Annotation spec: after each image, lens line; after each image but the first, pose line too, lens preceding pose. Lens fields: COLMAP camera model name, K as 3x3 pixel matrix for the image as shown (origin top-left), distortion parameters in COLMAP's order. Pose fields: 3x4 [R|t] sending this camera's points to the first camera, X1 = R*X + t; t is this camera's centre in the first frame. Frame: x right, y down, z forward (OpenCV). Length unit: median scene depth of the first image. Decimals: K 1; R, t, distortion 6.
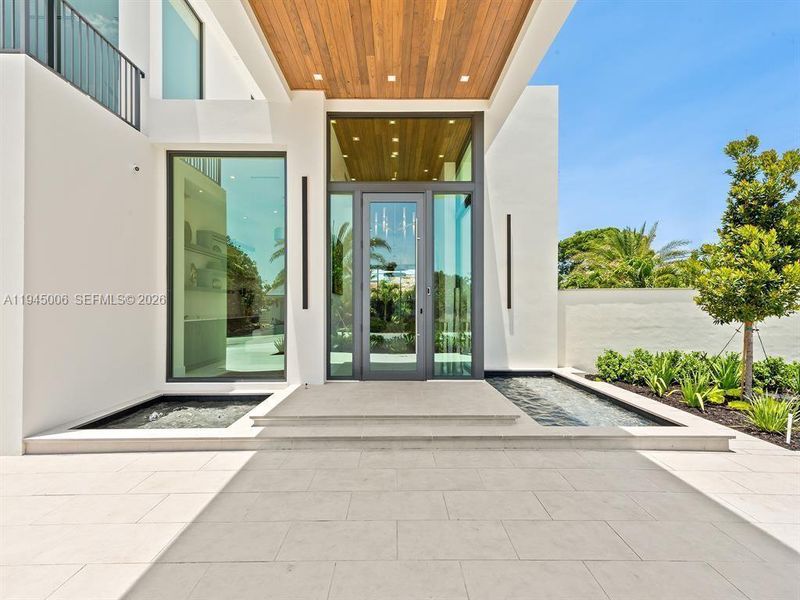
lens RADIAL K [[337.4, 0, 401.8], [0, 337.4, 299.6], [0, 0, 1]] dist [-0.000581, -0.000019]
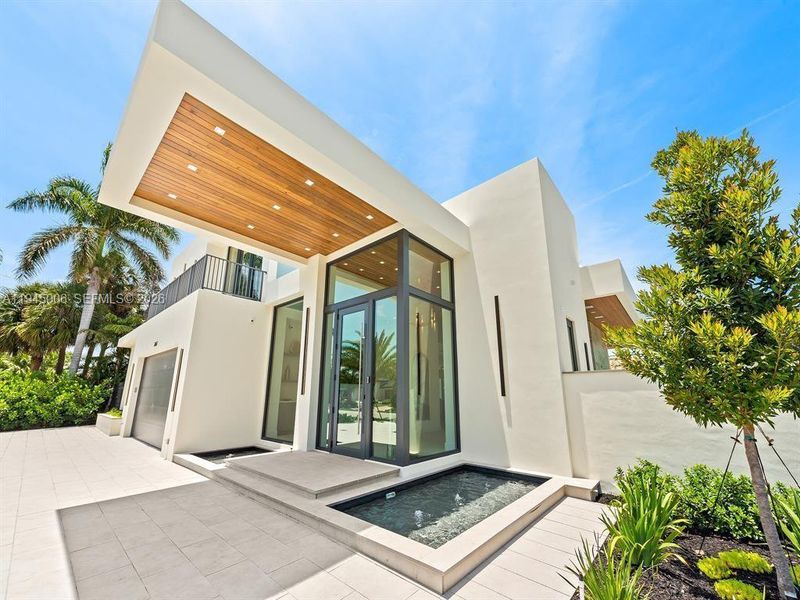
lens RADIAL K [[320.5, 0, 408.0], [0, 320.5, 306.1], [0, 0, 1]] dist [-0.000694, -0.001626]
pose [[0.743115, -0.171343, -0.646855, 0.968085], [0.006196, 0.968382, -0.249394, 0.007214], [0.669135, 0.181320, 0.720681, 0.219706]]
